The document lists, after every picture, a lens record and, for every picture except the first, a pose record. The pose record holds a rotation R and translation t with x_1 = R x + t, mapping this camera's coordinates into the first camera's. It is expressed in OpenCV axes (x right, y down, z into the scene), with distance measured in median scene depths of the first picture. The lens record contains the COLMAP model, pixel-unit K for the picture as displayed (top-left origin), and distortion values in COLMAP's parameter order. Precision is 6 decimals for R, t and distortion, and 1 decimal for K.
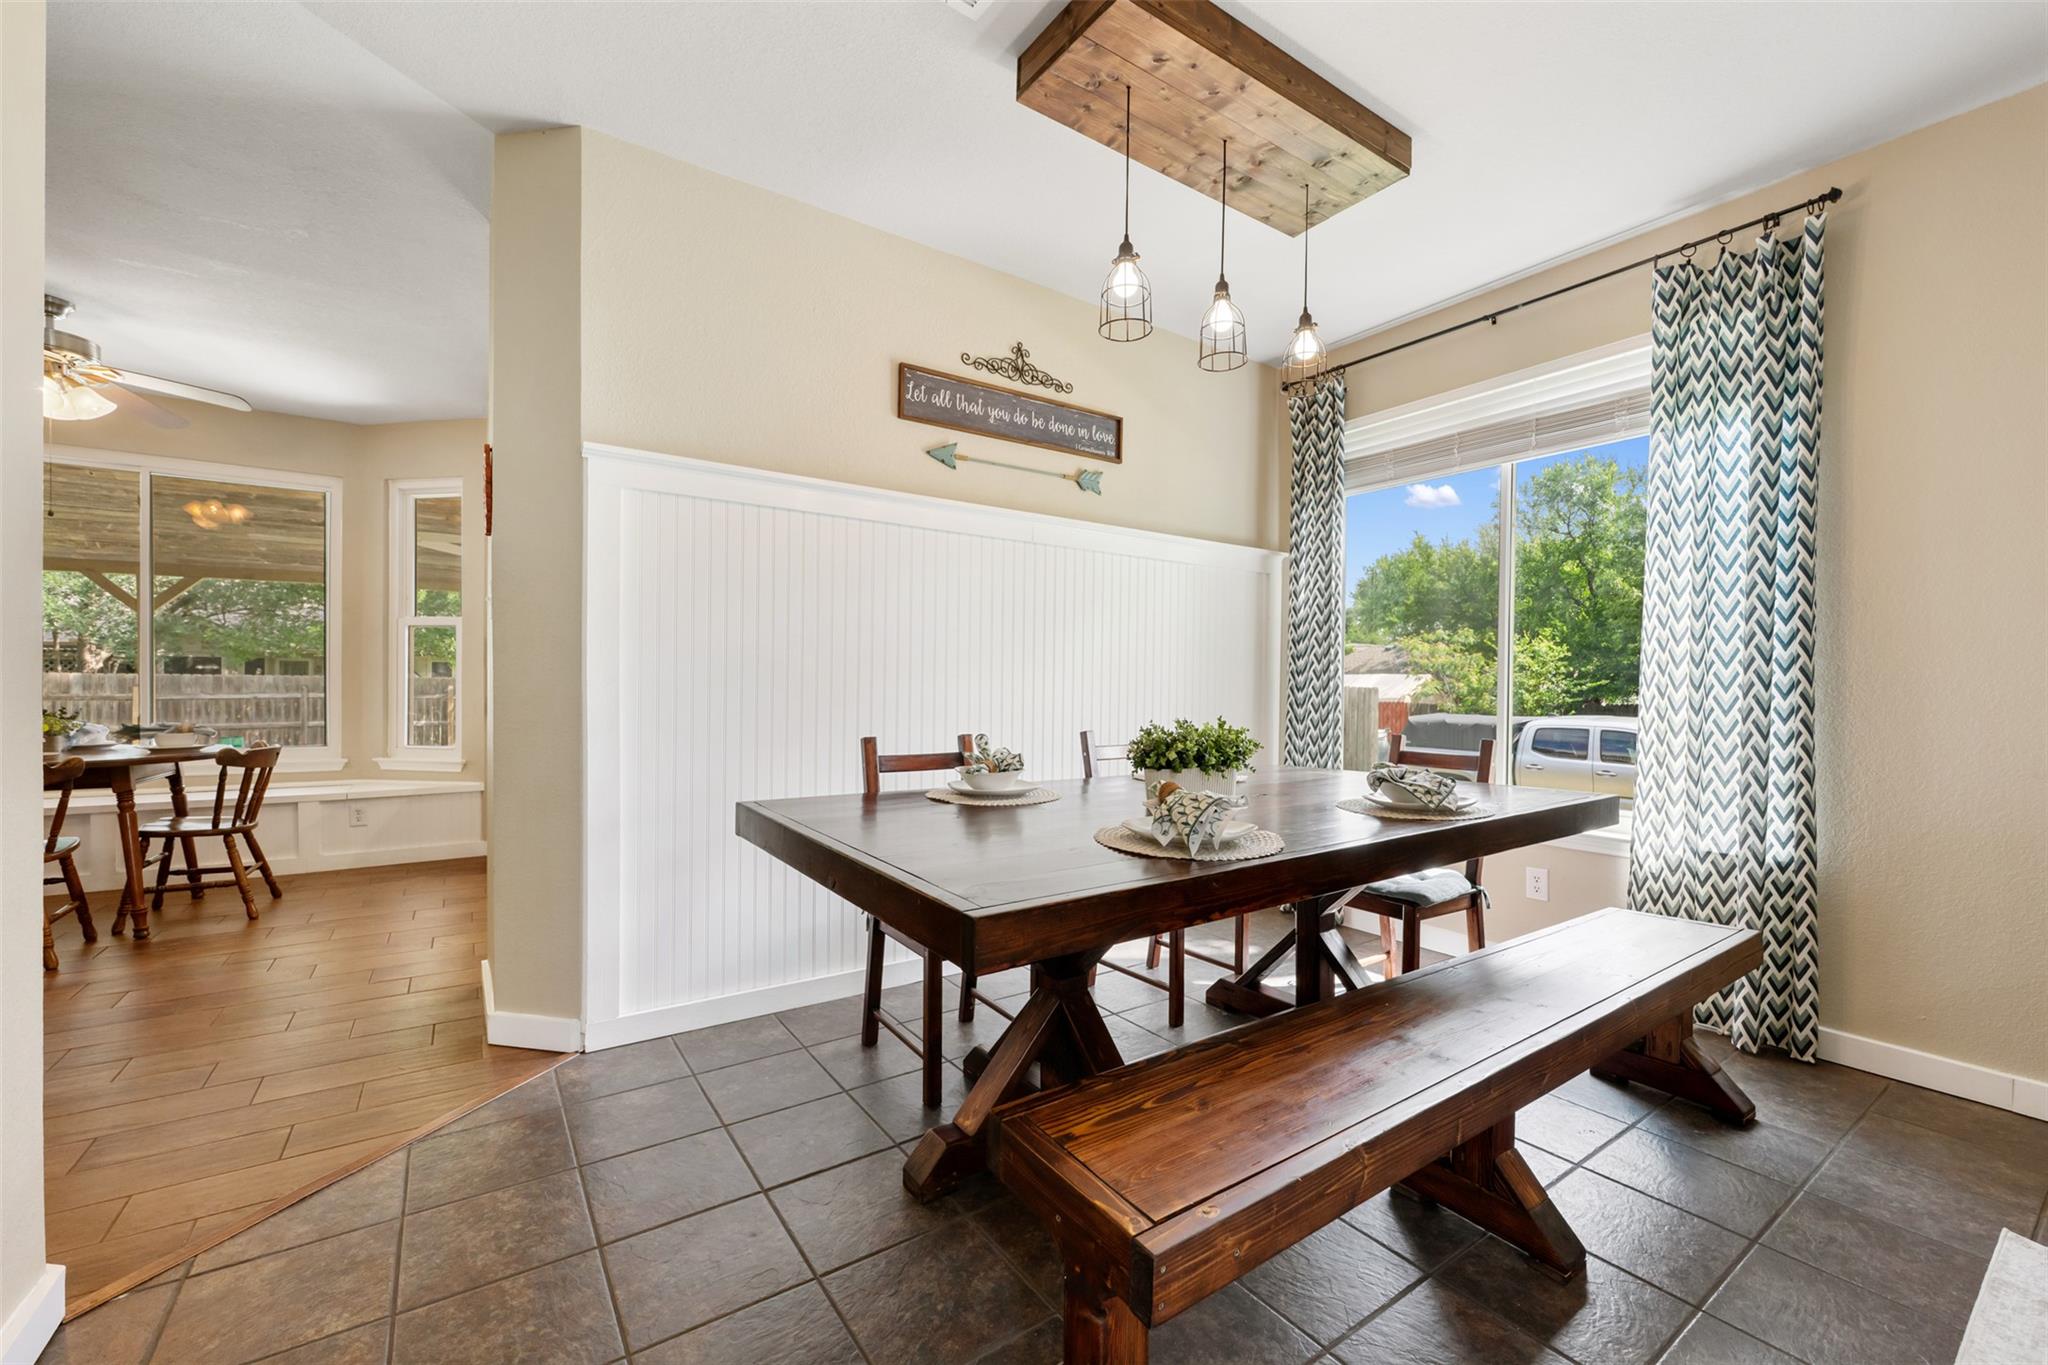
lens RADIAL K [[806.1, 0, 1033.7], [0, 806.1, 696.5], [0, 0, 1]] dist [-0.001592, -0.000029]
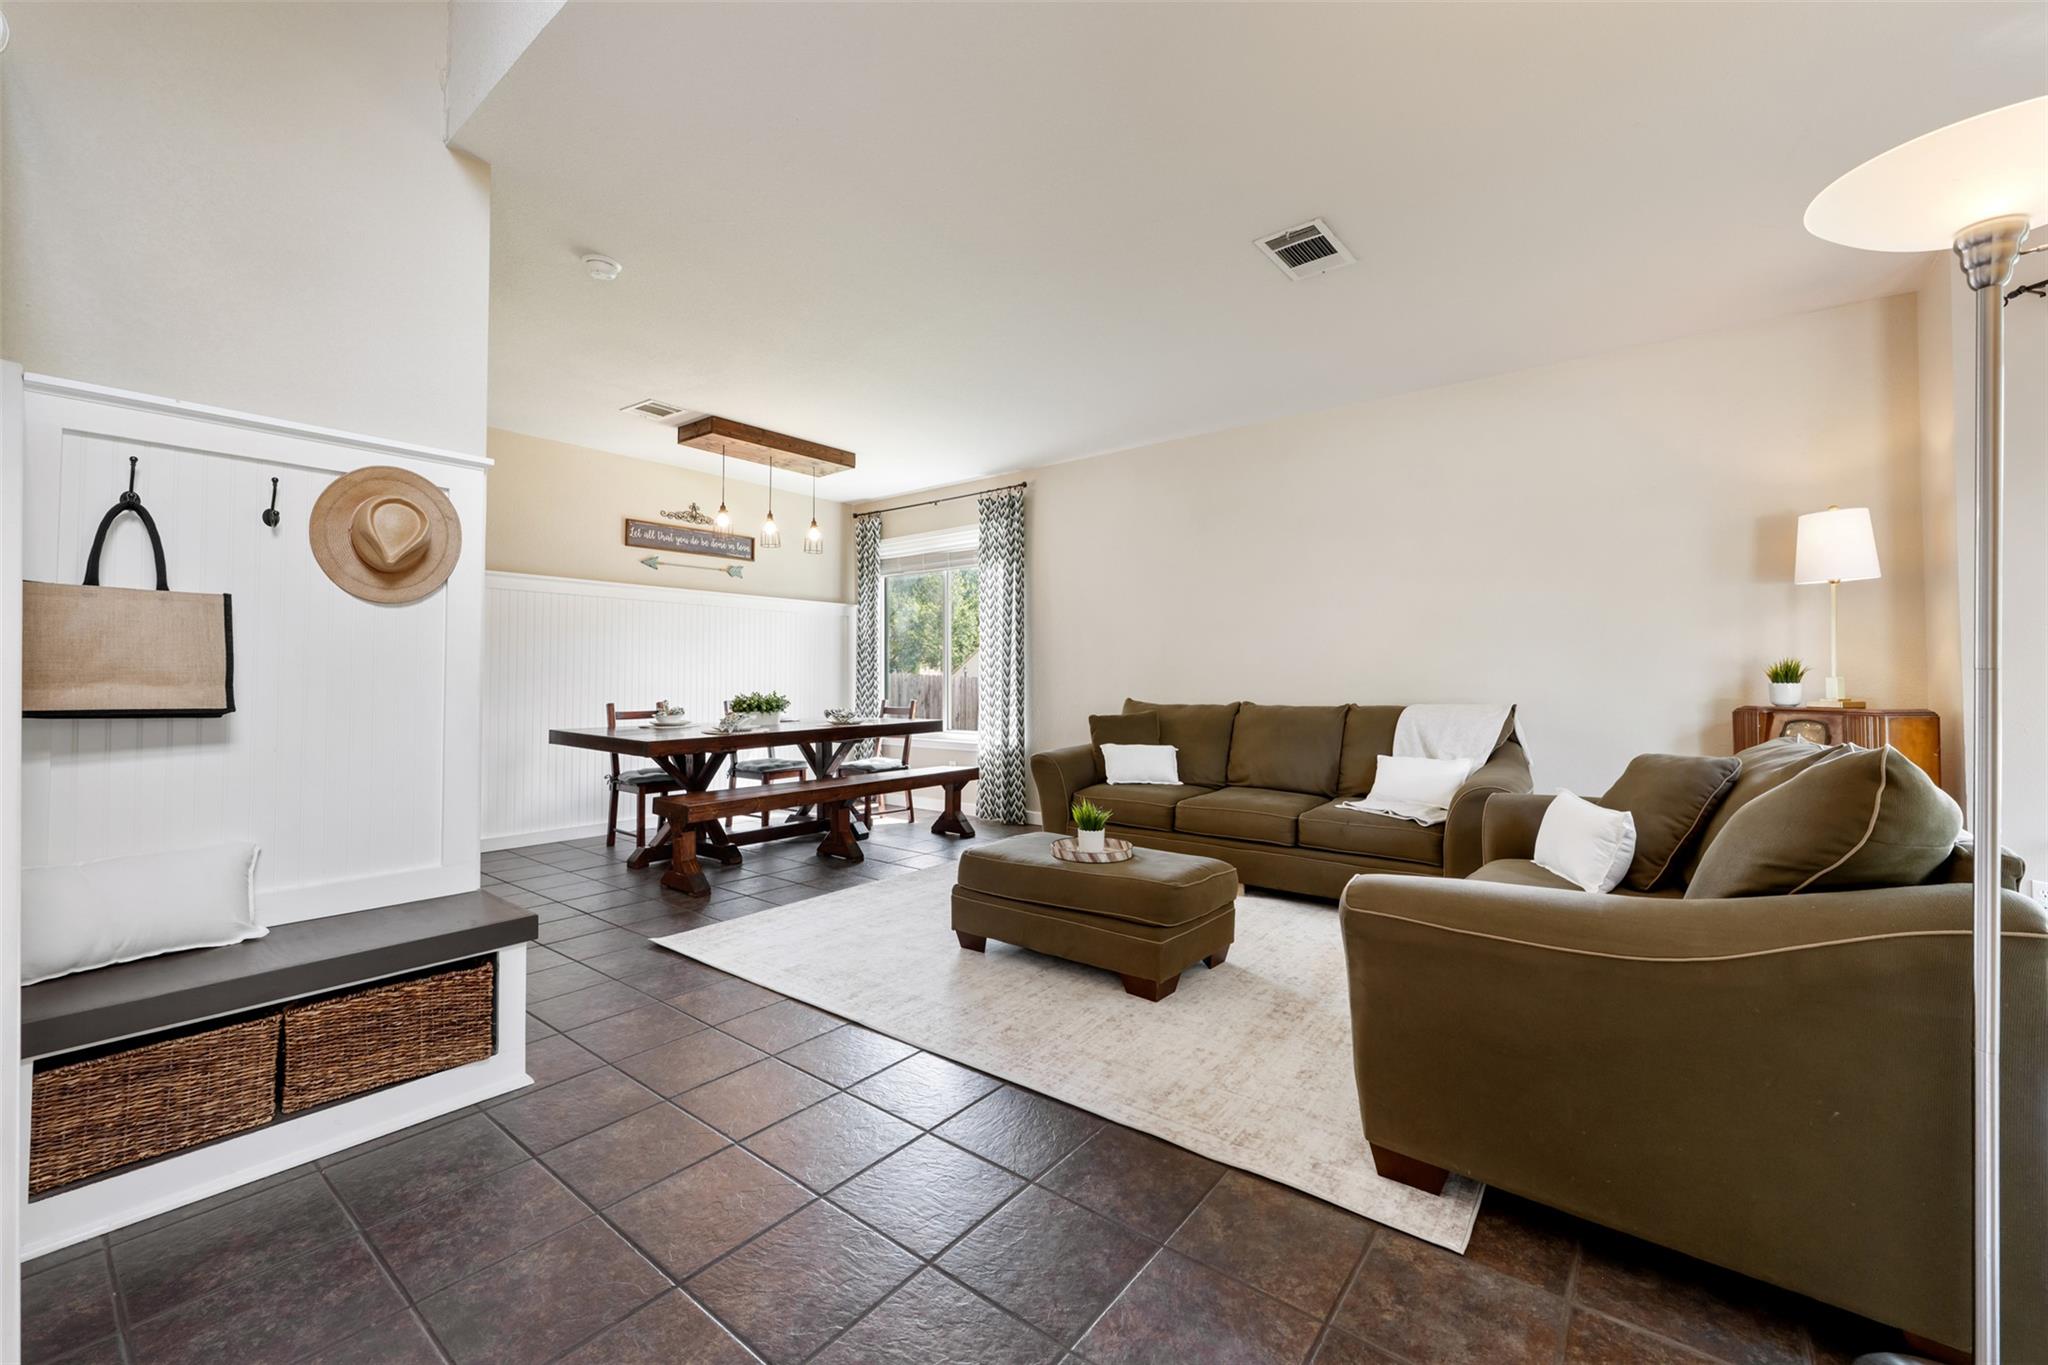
lens RADIAL K [[806.1, 0, 1019.2], [0, 806.1, 656.5], [0, 0, 1]] dist [-0.001592, -0.000029]
pose [[0.957844, -0.005139, 0.287244, 0.185109], [0.018263, 0.998907, -0.043029, 0.030357], [-0.286709, 0.046461, 0.956891, -1.136788]]
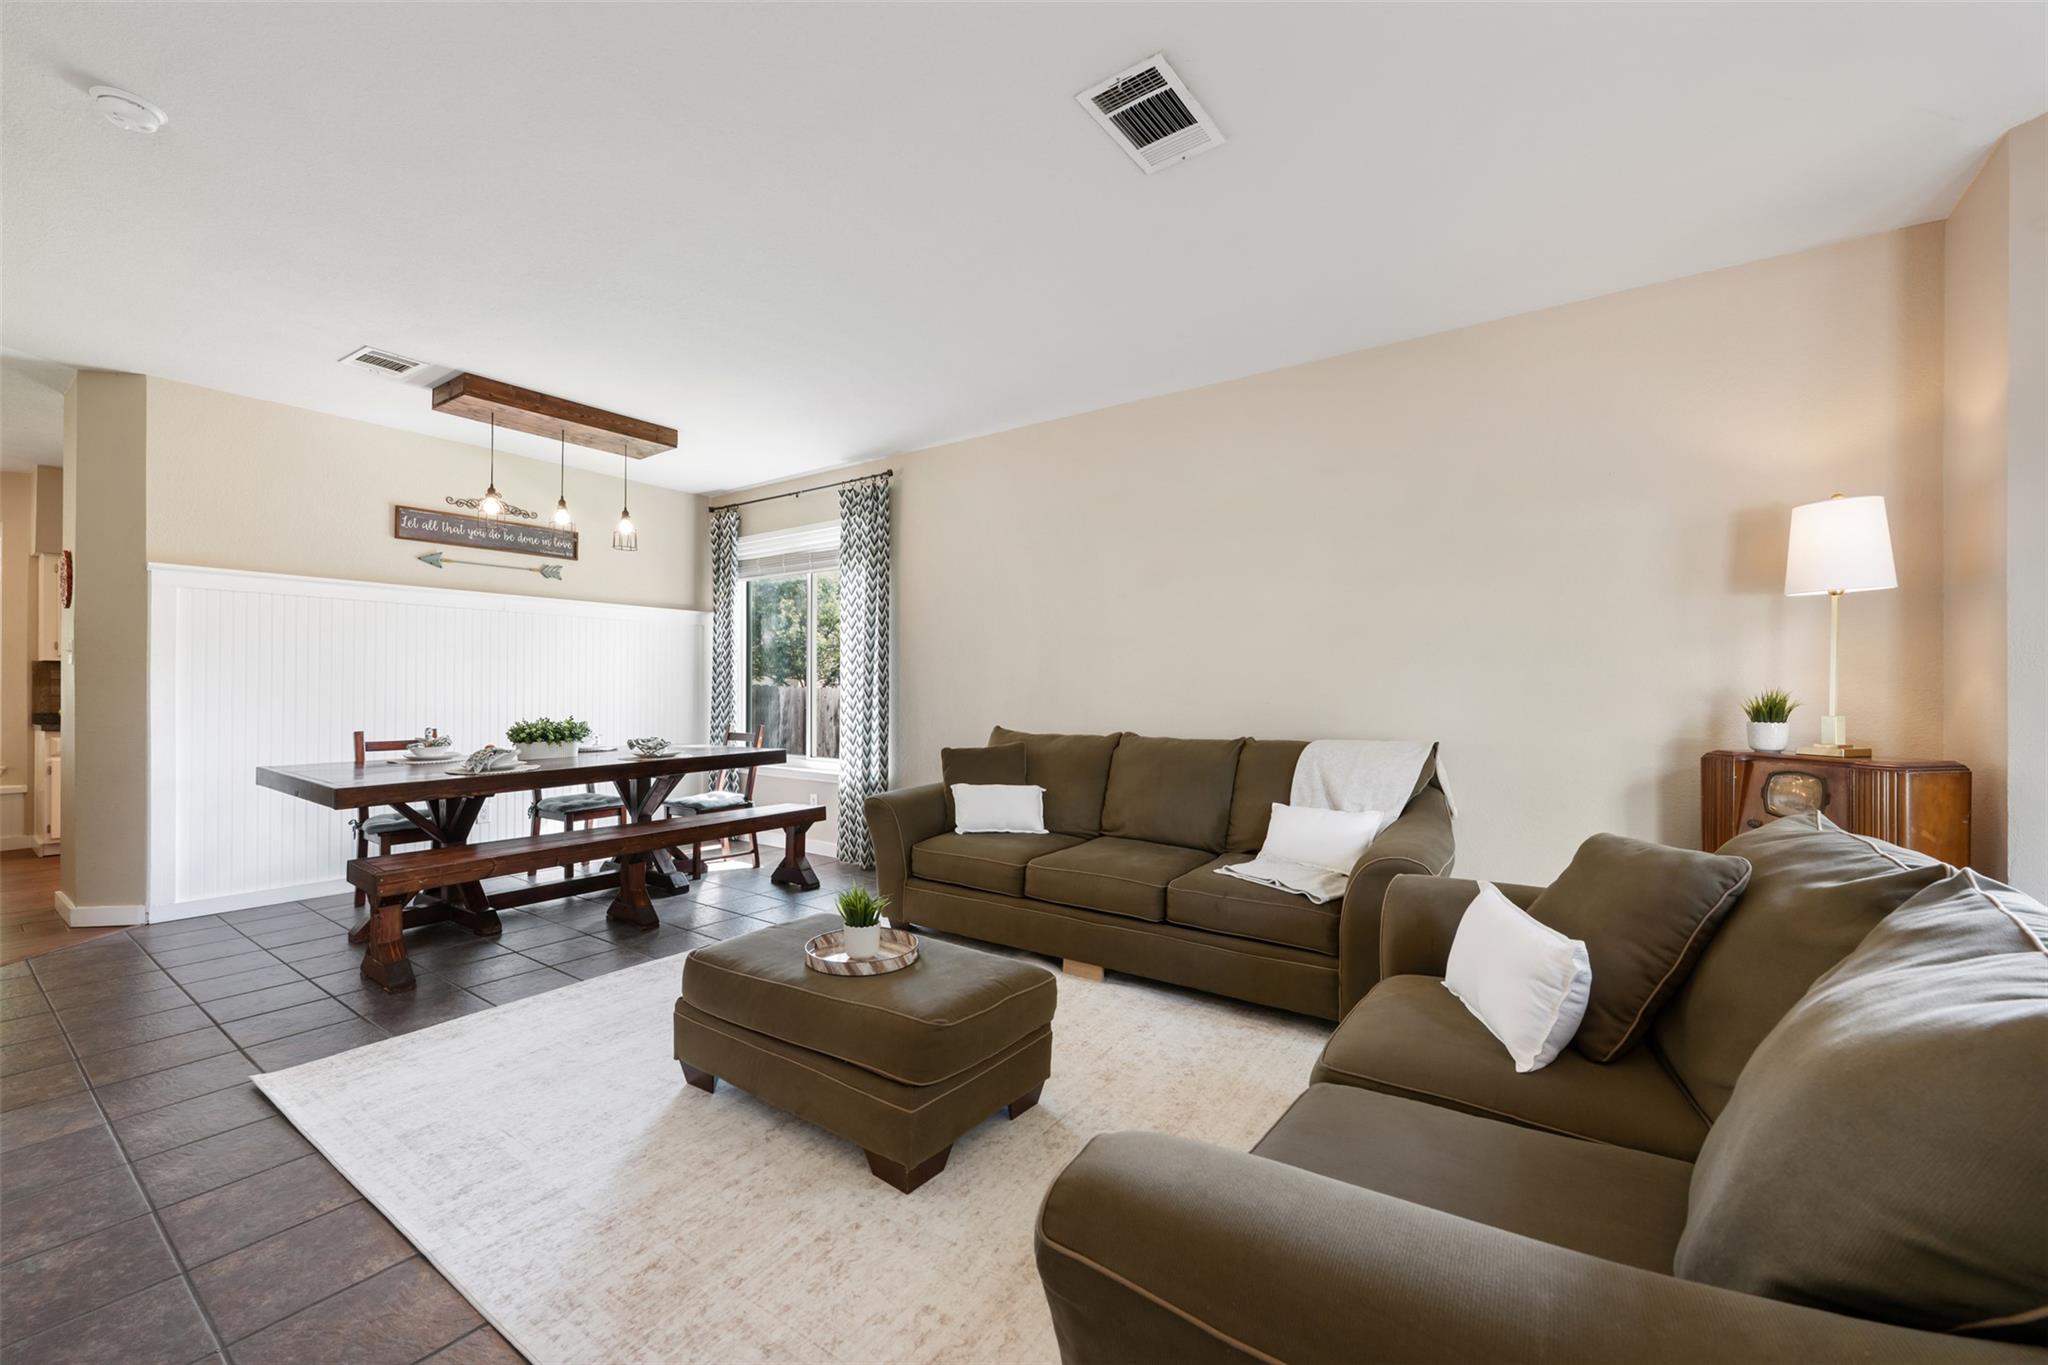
lens RADIAL K [[806.1, 0, 1015.3], [0, 806.1, 683.4], [0, 0, 1]] dist [-0.001592, -0.000029]
pose [[0.942249, -0.007271, 0.334835, 0.454839], [0.015174, 0.999664, -0.020993, 0.002851], [-0.334570, 0.024862, 0.942043, -0.926845]]
